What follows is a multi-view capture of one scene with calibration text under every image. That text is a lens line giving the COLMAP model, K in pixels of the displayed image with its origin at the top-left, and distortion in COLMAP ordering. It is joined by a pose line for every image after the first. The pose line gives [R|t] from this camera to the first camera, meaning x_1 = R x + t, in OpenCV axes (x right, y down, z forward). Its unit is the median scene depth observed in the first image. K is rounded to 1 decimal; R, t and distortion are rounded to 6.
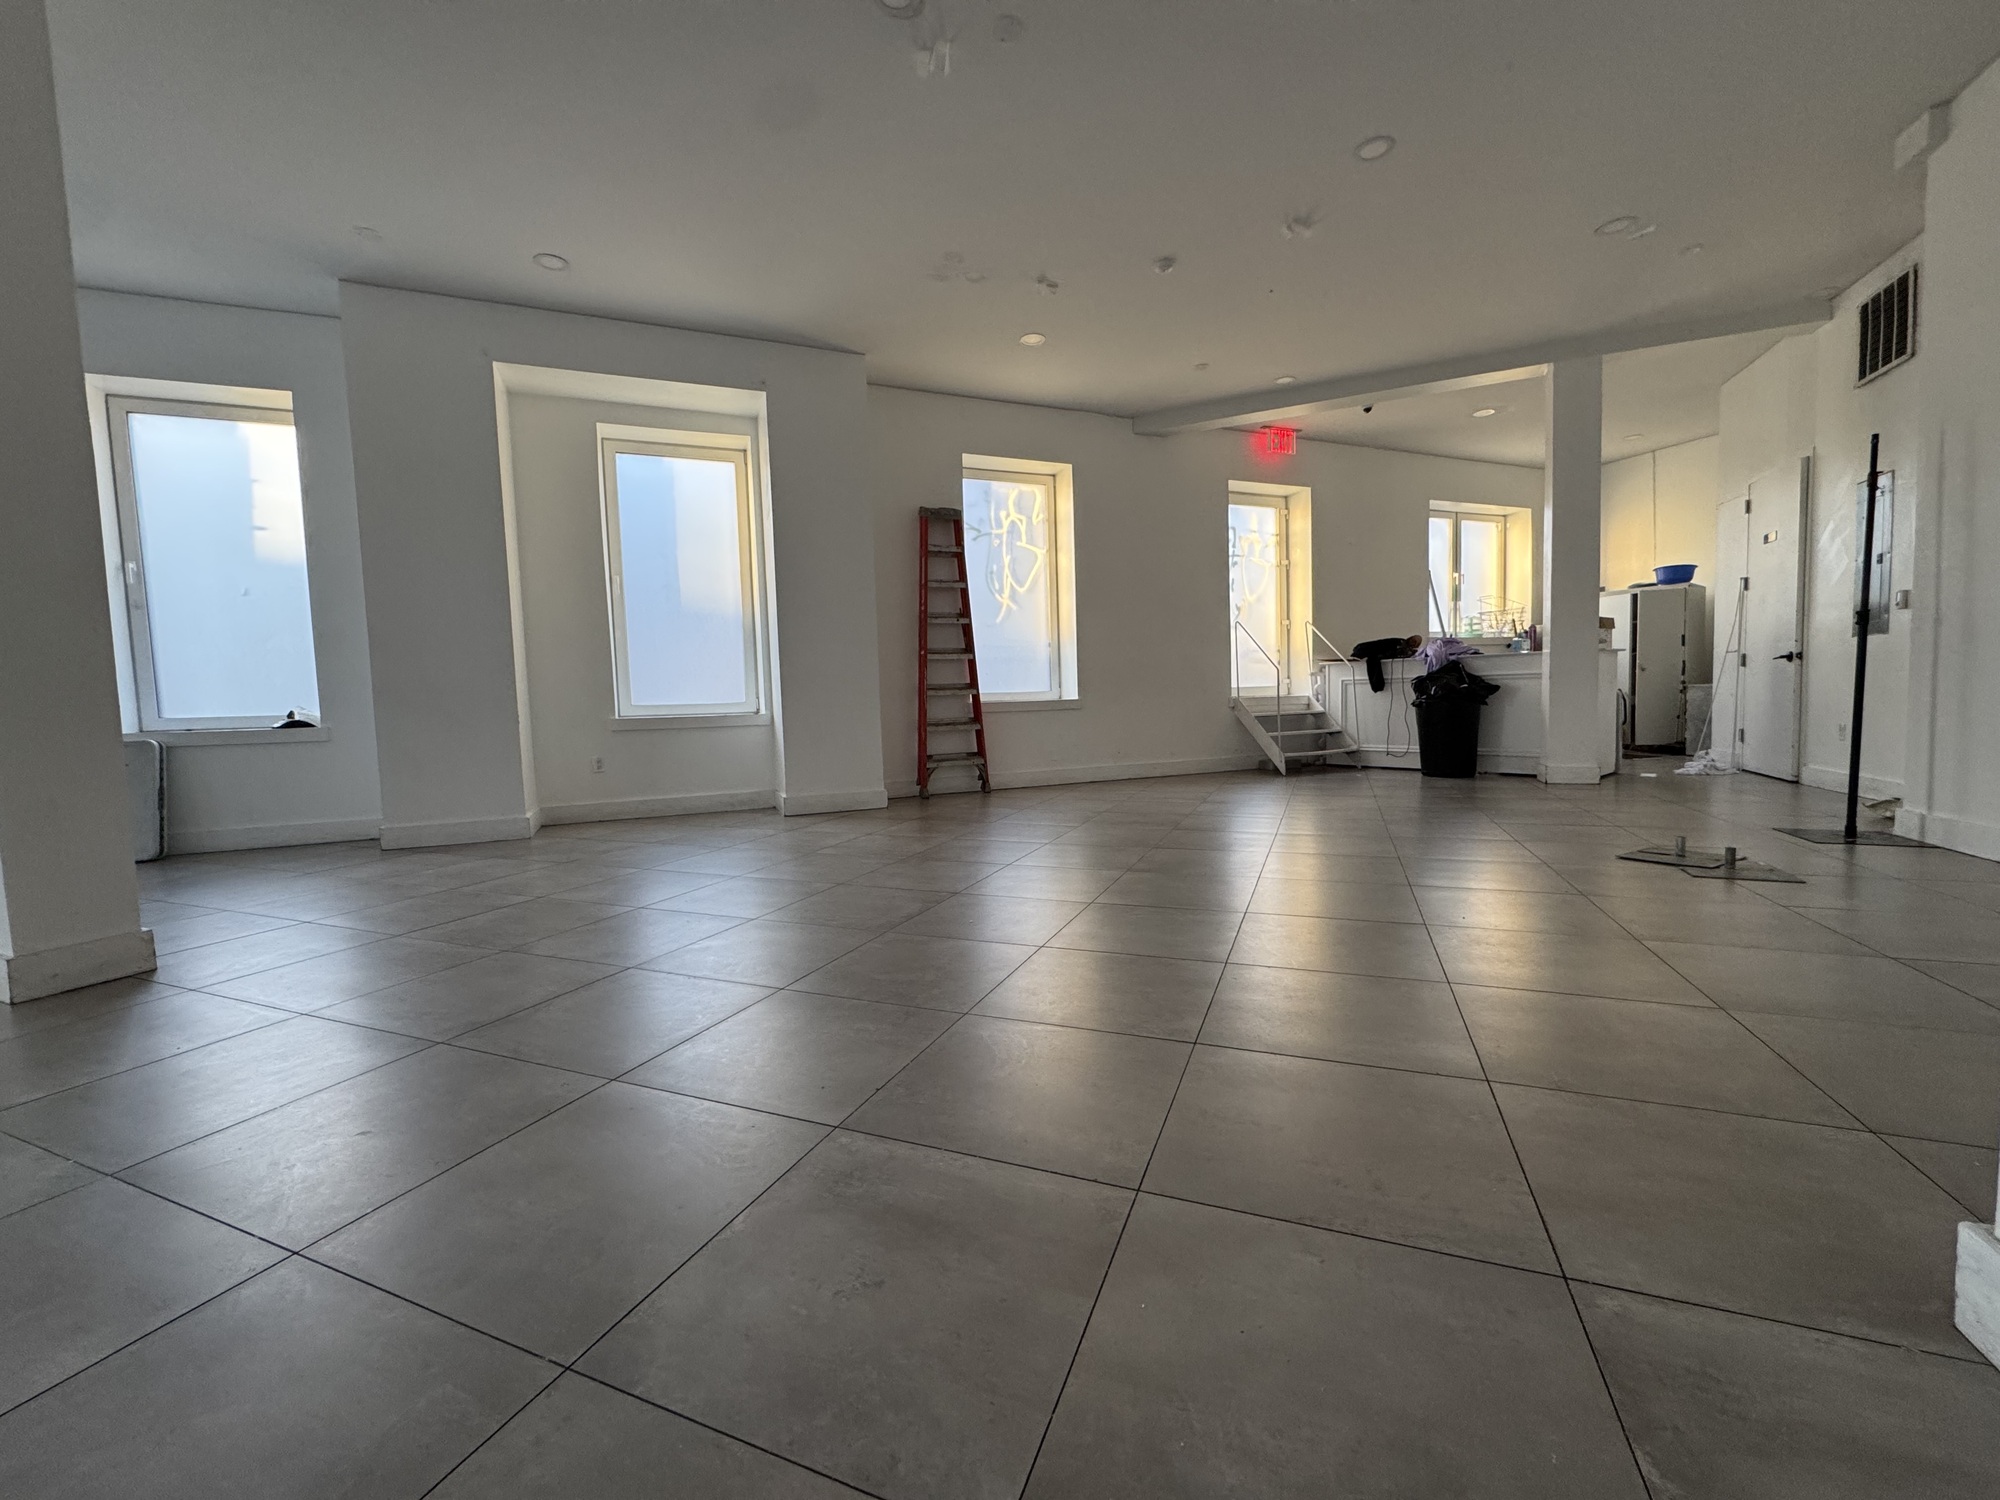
lens RADIAL K [[801.4, 0, 1005.6], [0, 801.4, 746.4], [0, 0, 1]] dist [-0.001332, 0.000368]
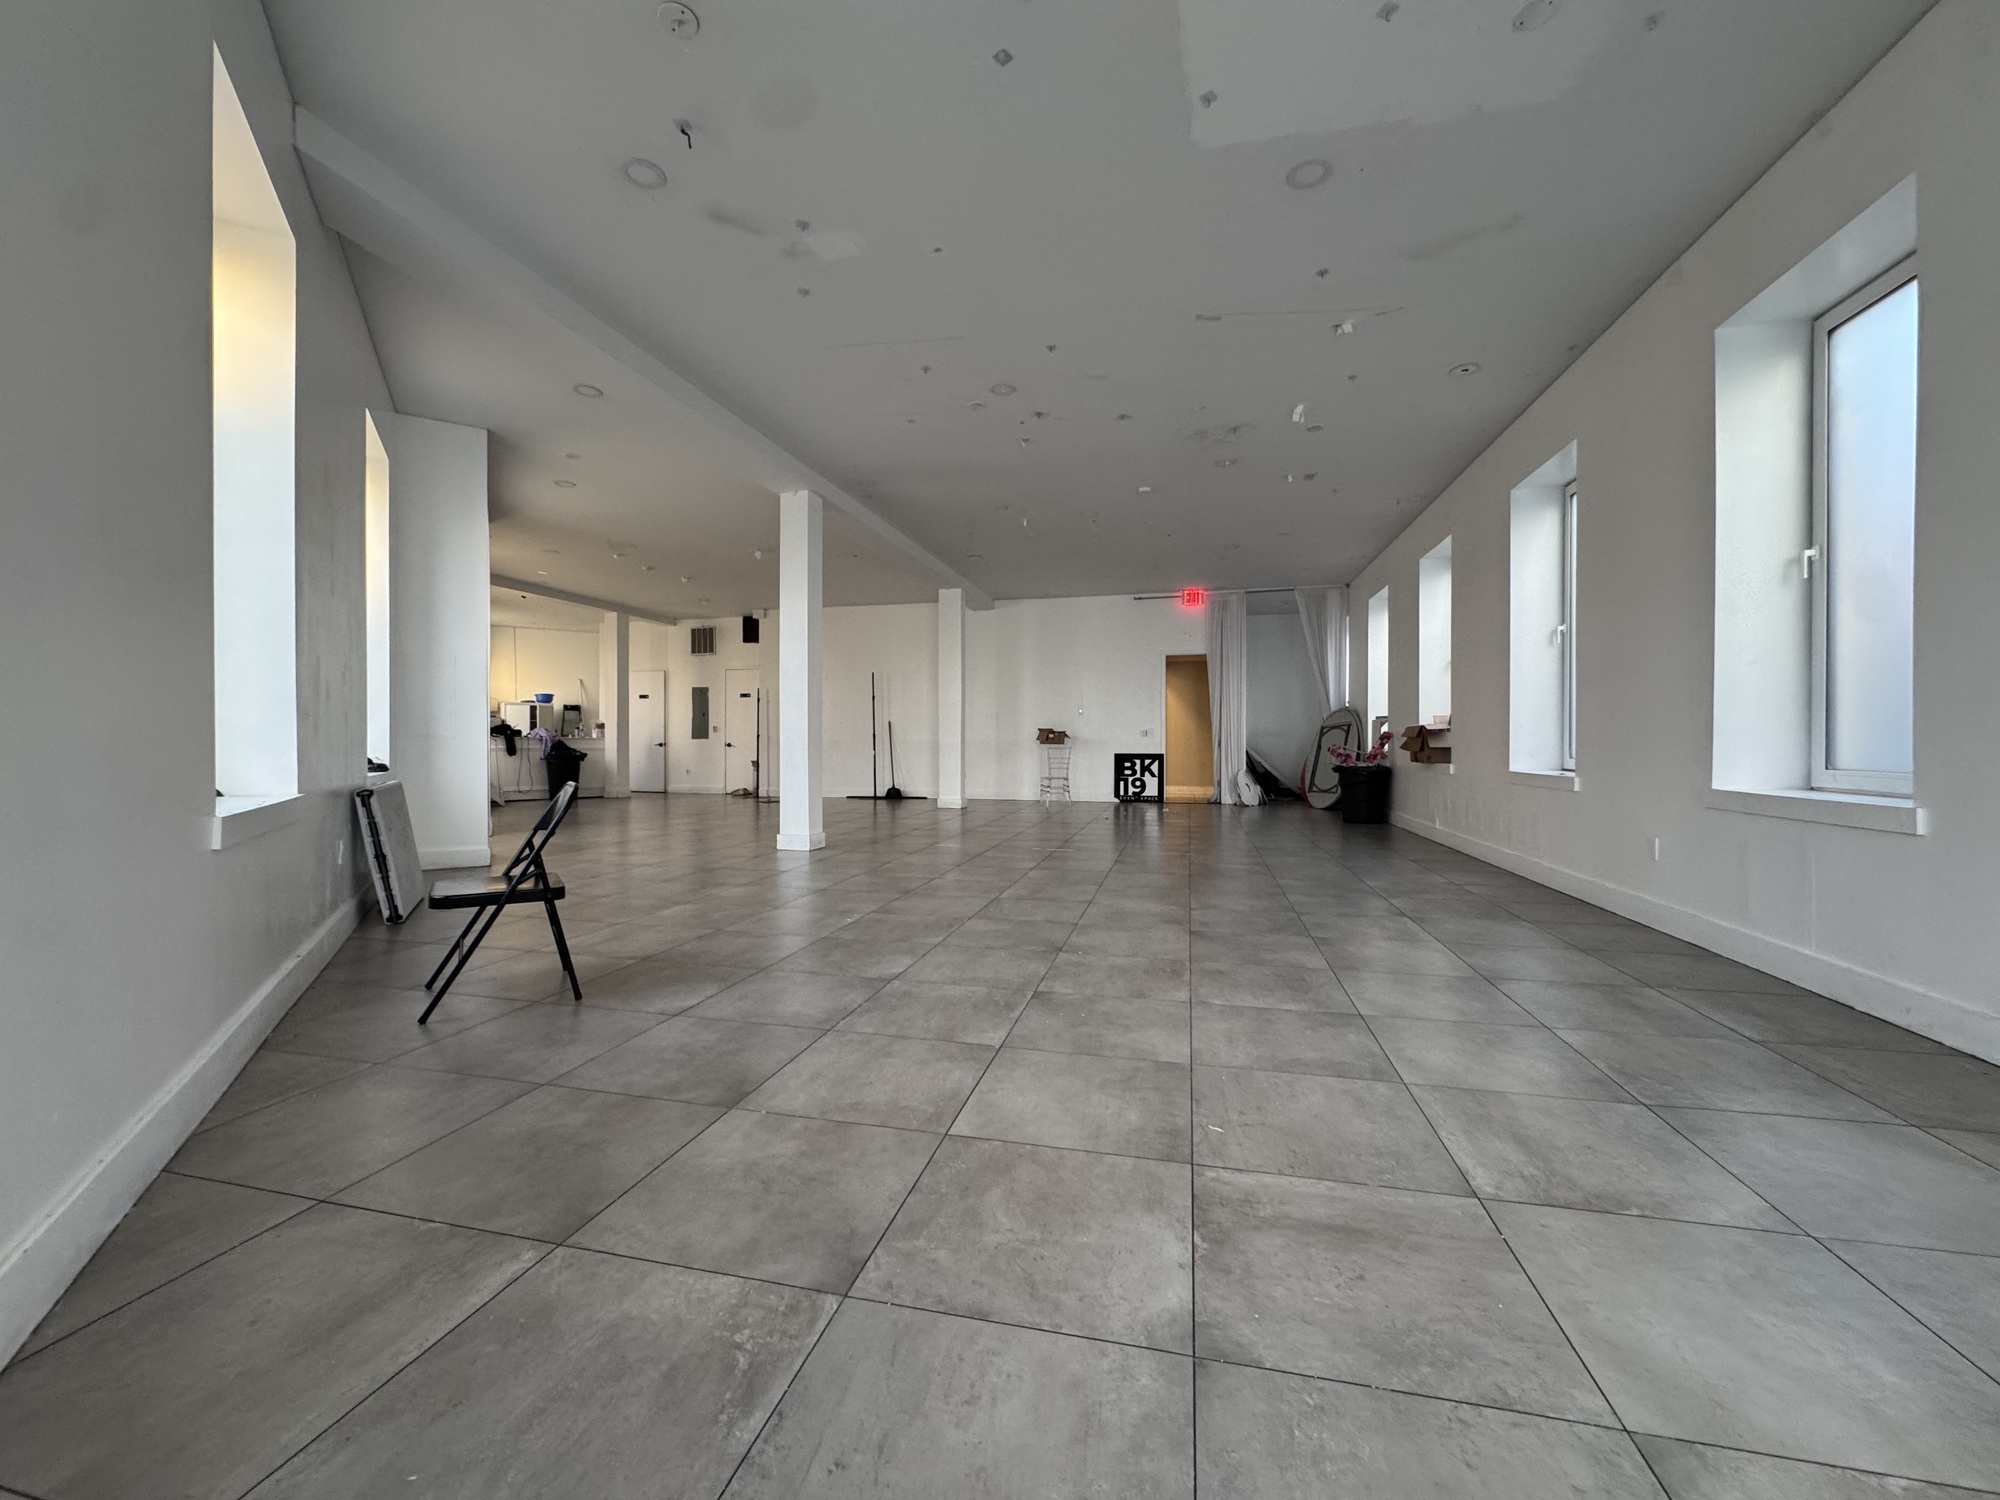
lens RADIAL K [[801.4, 0, 998.3], [0, 801.4, 747.4], [0, 0, 1]] dist [-0.001332, 0.000368]
pose [[-0.140904, 0.027996, 0.989627, -1.724857], [0.067962, 0.997516, -0.018542, 0.019655], [-0.987688, 0.064644, -0.142456, 0.273877]]
